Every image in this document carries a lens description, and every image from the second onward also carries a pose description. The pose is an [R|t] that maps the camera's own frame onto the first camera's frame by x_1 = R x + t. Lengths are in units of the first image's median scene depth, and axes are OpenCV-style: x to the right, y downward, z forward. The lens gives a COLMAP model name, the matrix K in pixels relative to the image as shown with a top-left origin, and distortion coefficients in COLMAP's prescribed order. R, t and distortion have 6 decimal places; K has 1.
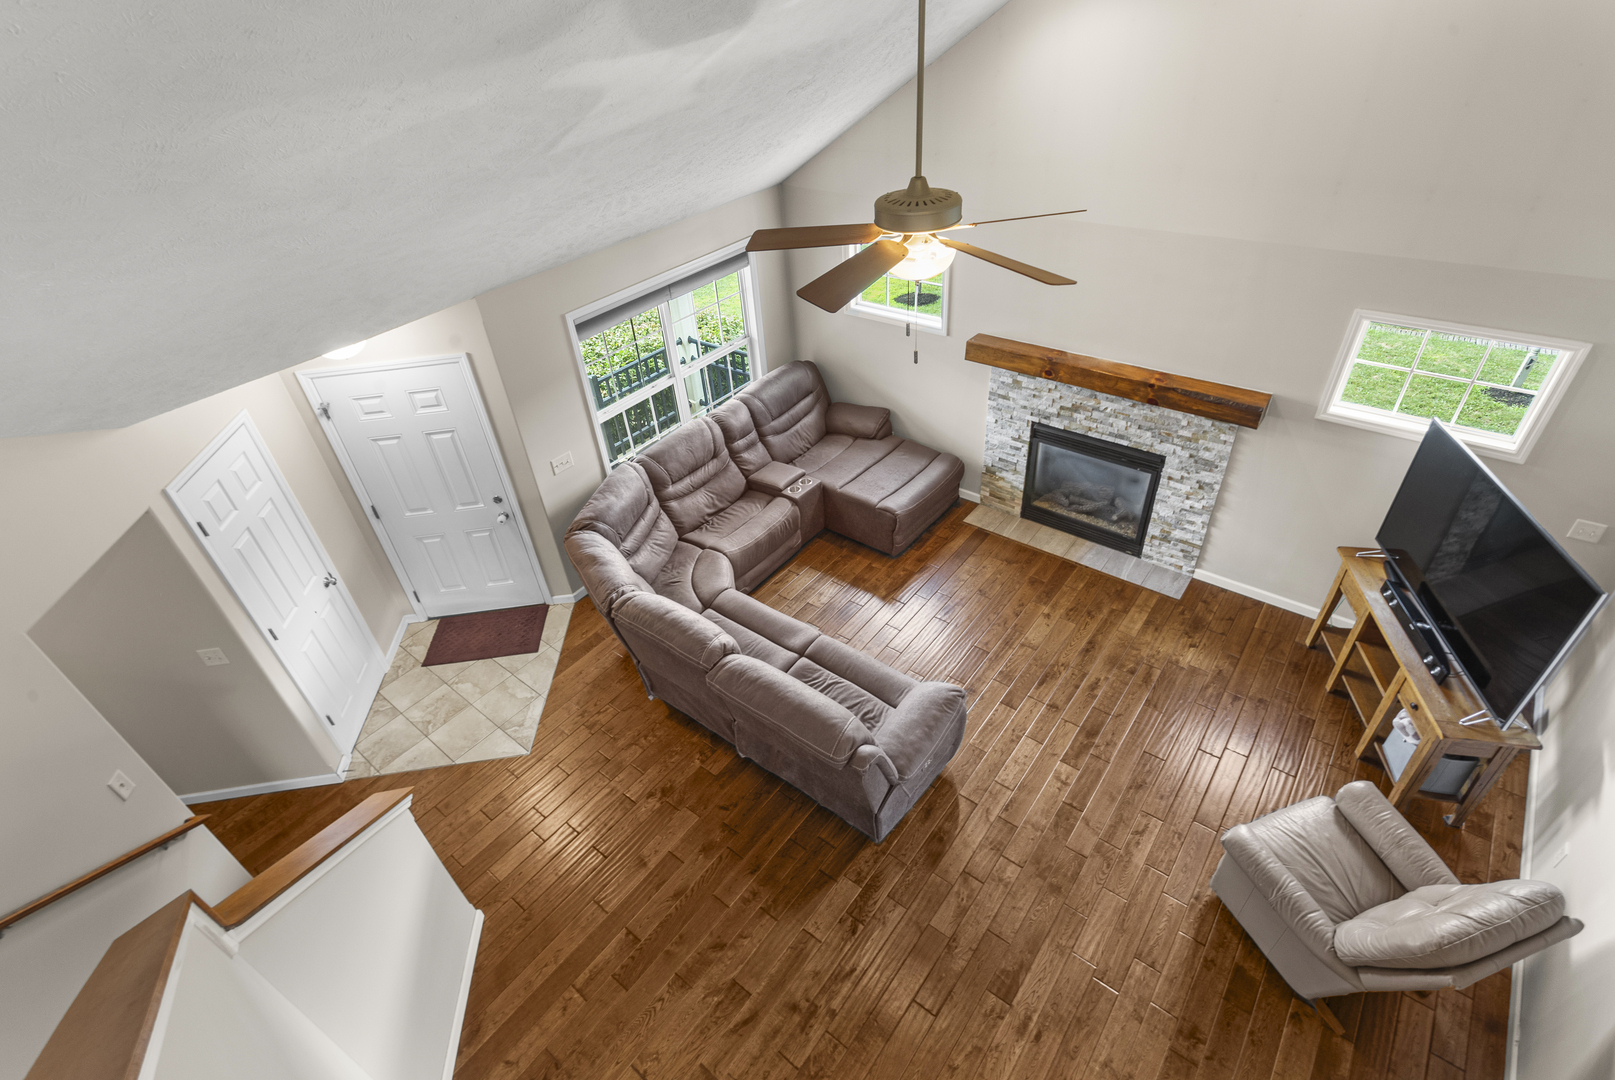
lens RADIAL K [[776.9, 0, 801.5], [0, 776.9, 537.5], [0, 0, 1]] dist [0.000075, 0.002030]
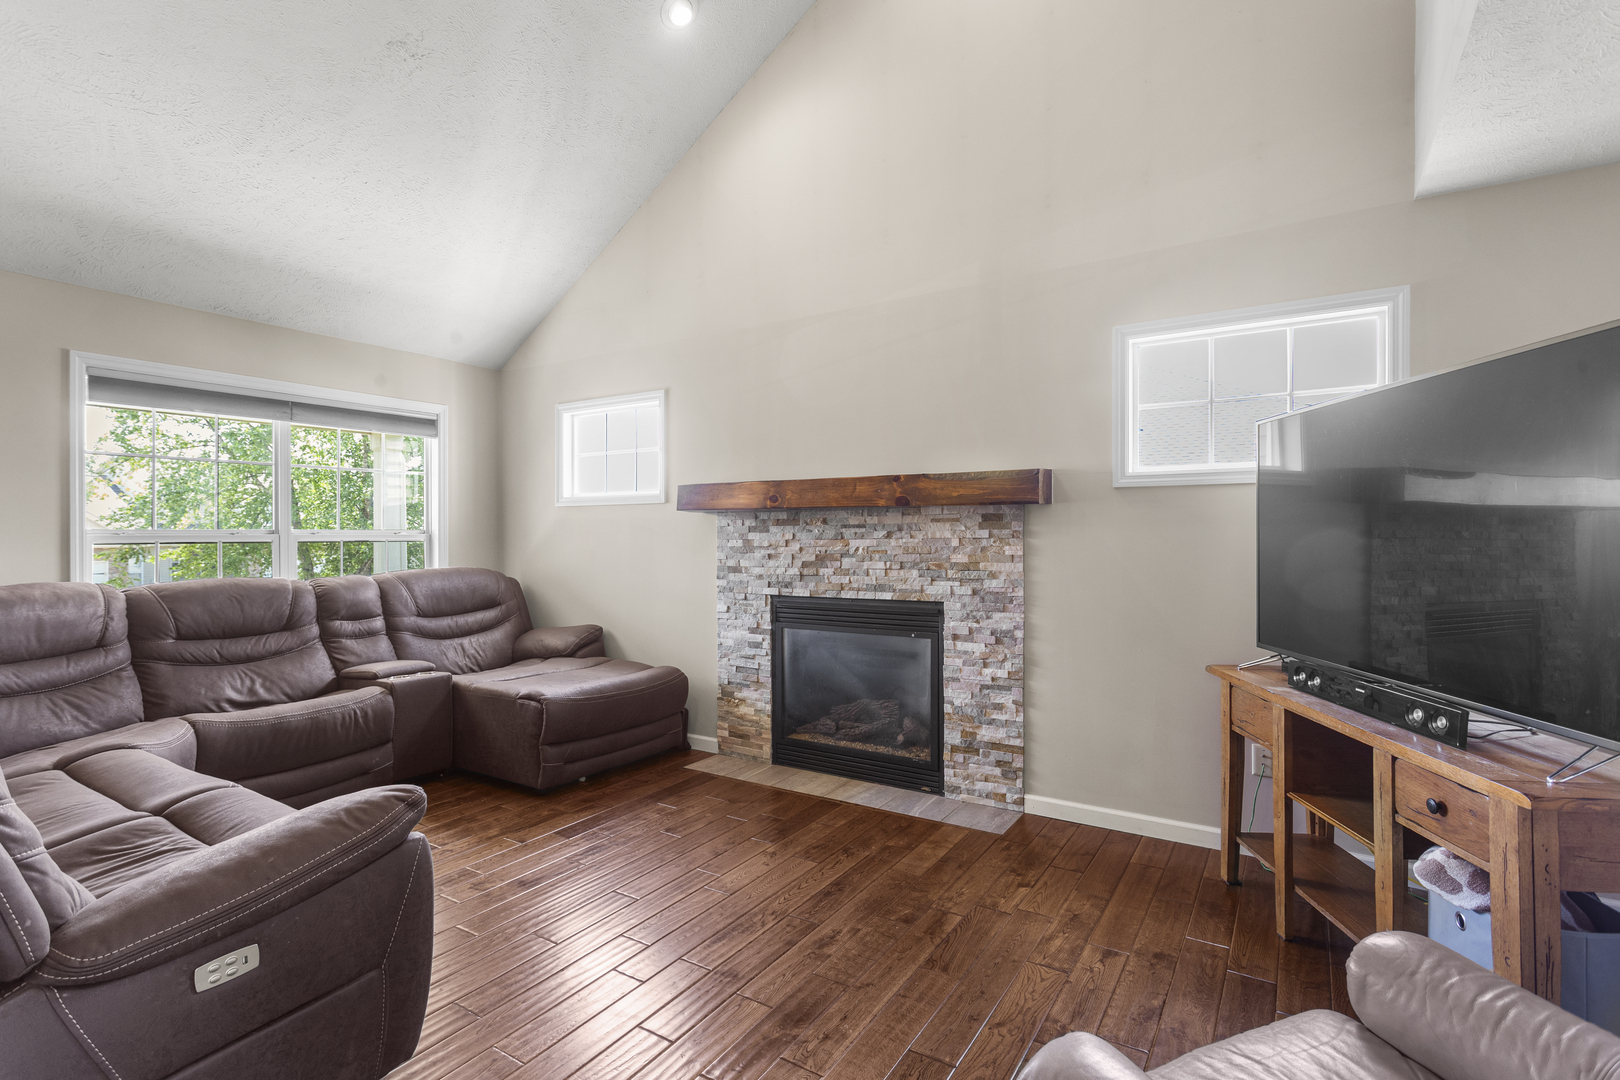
lens RADIAL K [[783.8, 0, 802.1], [0, 783.8, 536.2], [0, 0, 1]] dist [-0.001918, 0.000662]
pose [[0.993188, 0.065583, 0.096313, 0.263293], [0.005957, 0.796911, -0.604068, 0.248239], [-0.116369, 0.600527, 0.791092, 0.416960]]
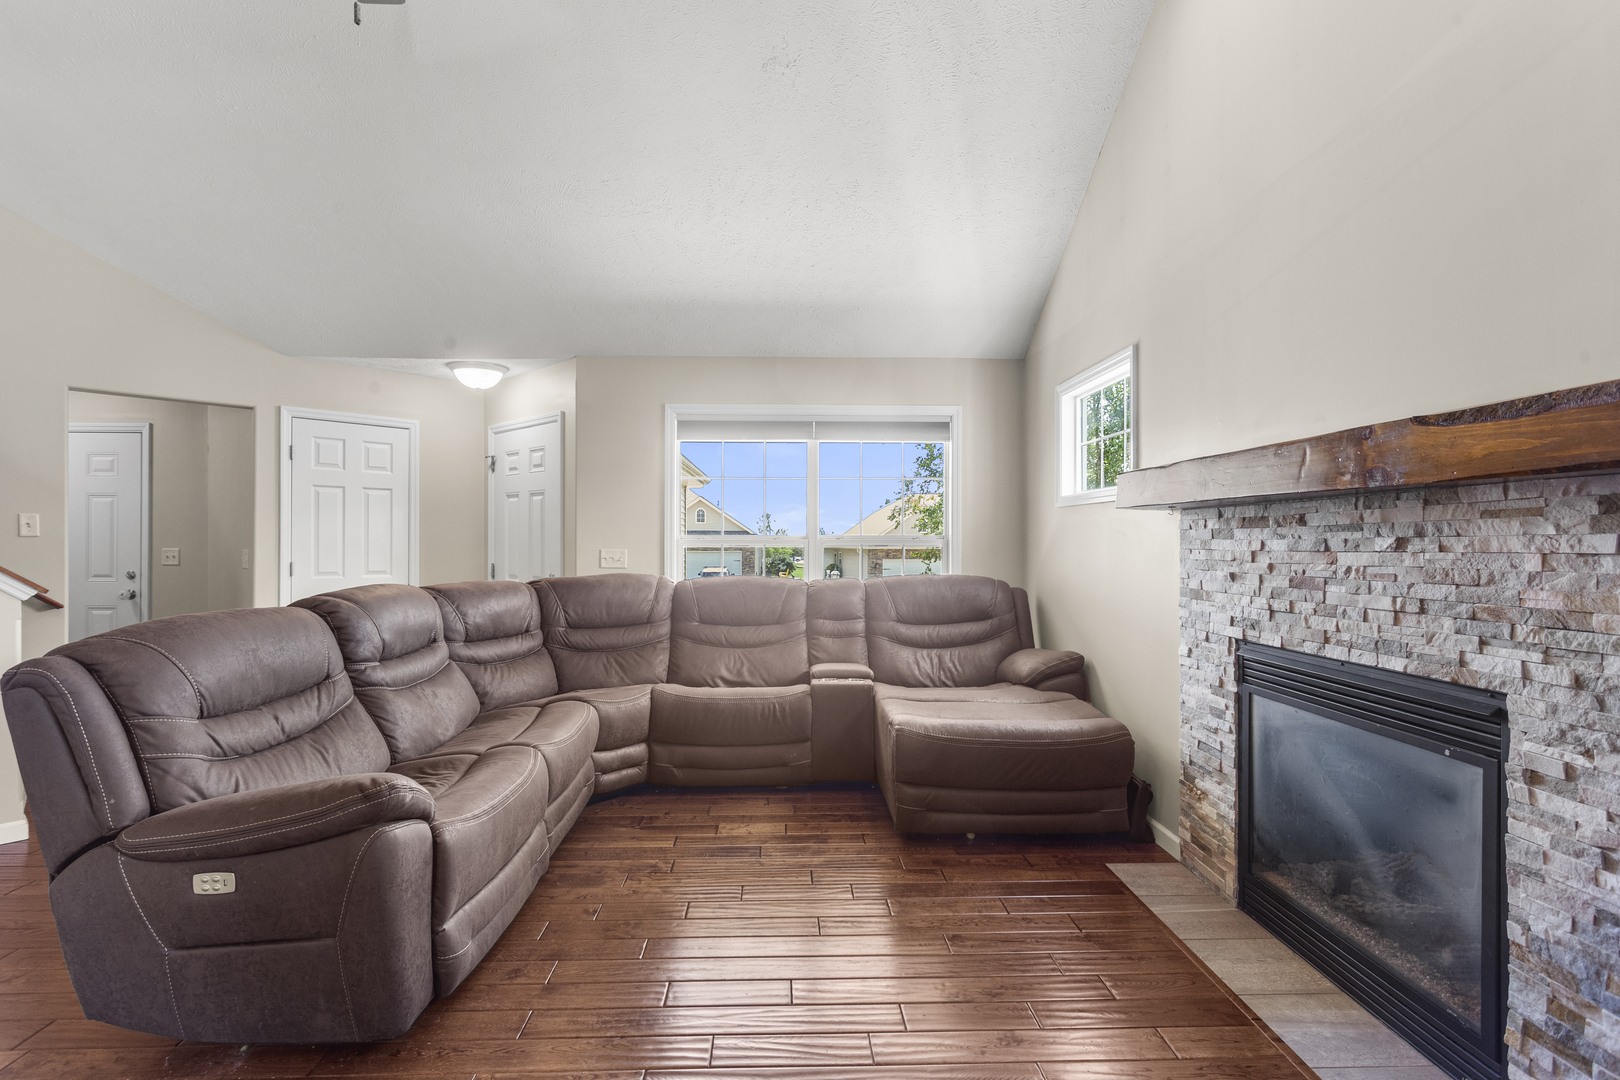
lens RADIAL K [[786.2, 0, 796.0], [0, 786.2, 539.1], [0, 0, 1]] dist [0.001690, 0.001298]
pose [[0.640545, 0.068605, -0.764850, 0.496675], [-0.498405, 0.794861, -0.346106, 0.089659], [0.584205, 0.602901, 0.543337, 0.597777]]
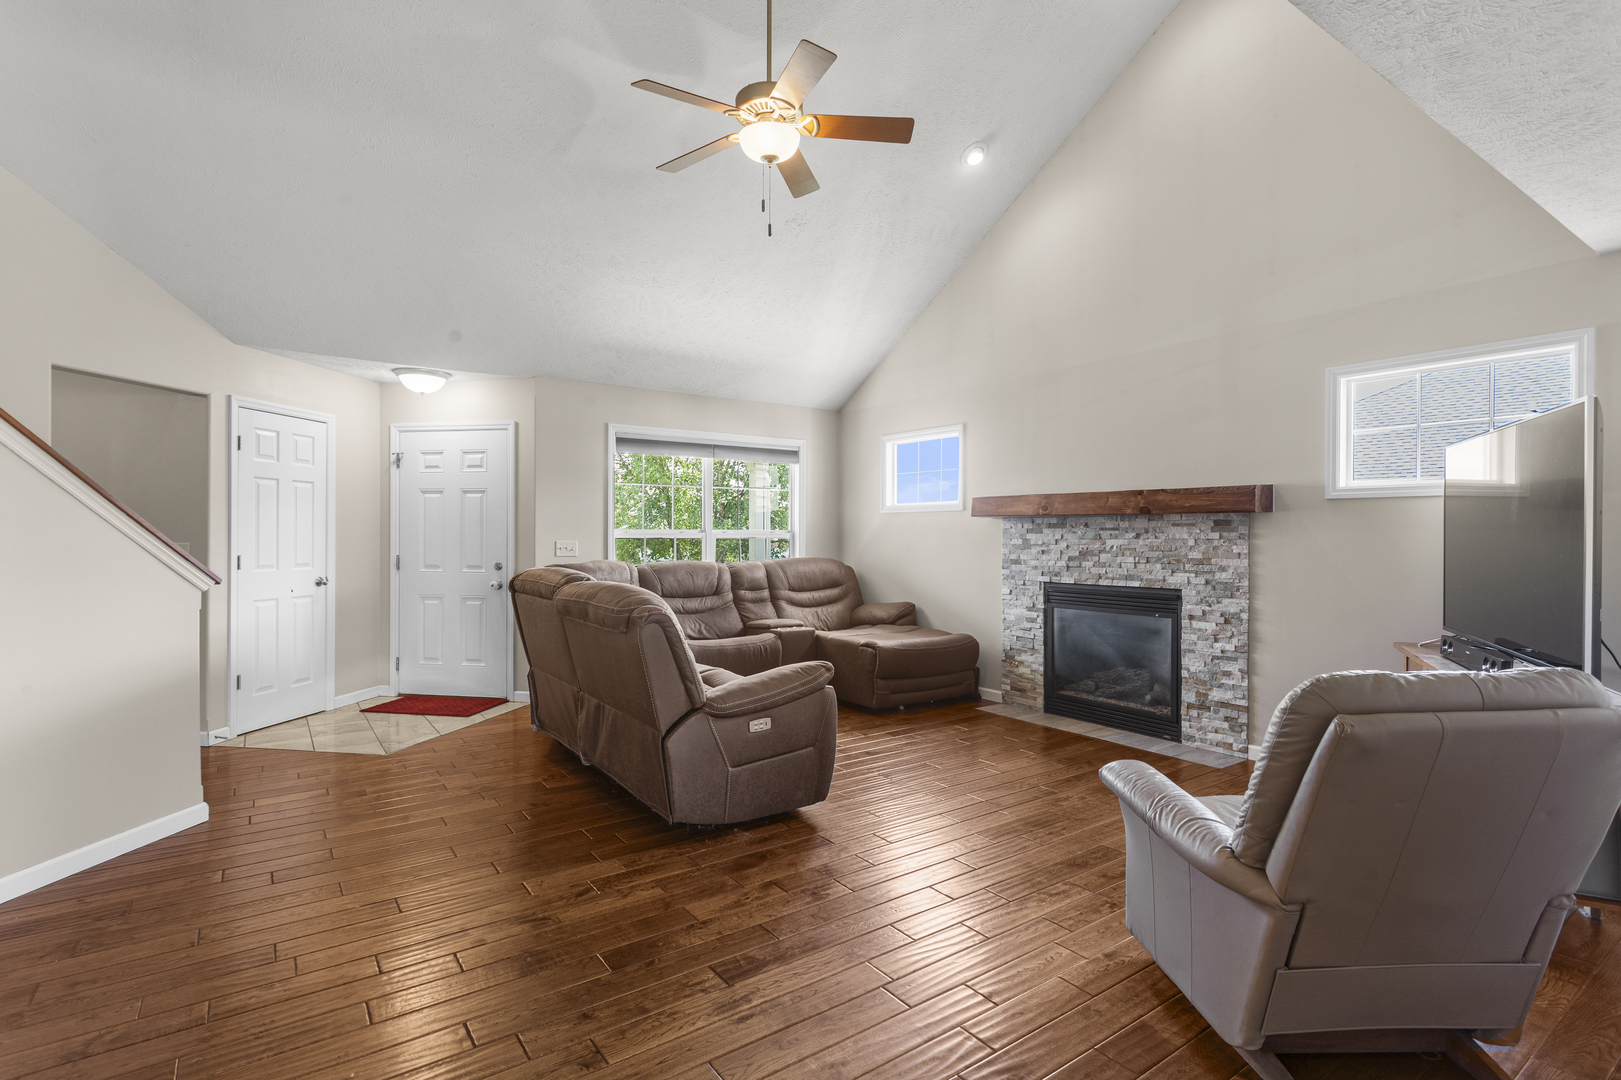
lens RADIAL K [[789.7, 0, 798.7], [0, 789.7, 533.0], [0, 0, 1]] dist [0.001213, 0.000549]
pose [[0.955639, 0.071090, -0.285834, 0.294452], [-0.227408, 0.794823, -0.562620, 0.409731], [0.187191, 0.602663, 0.775730, 0.197351]]
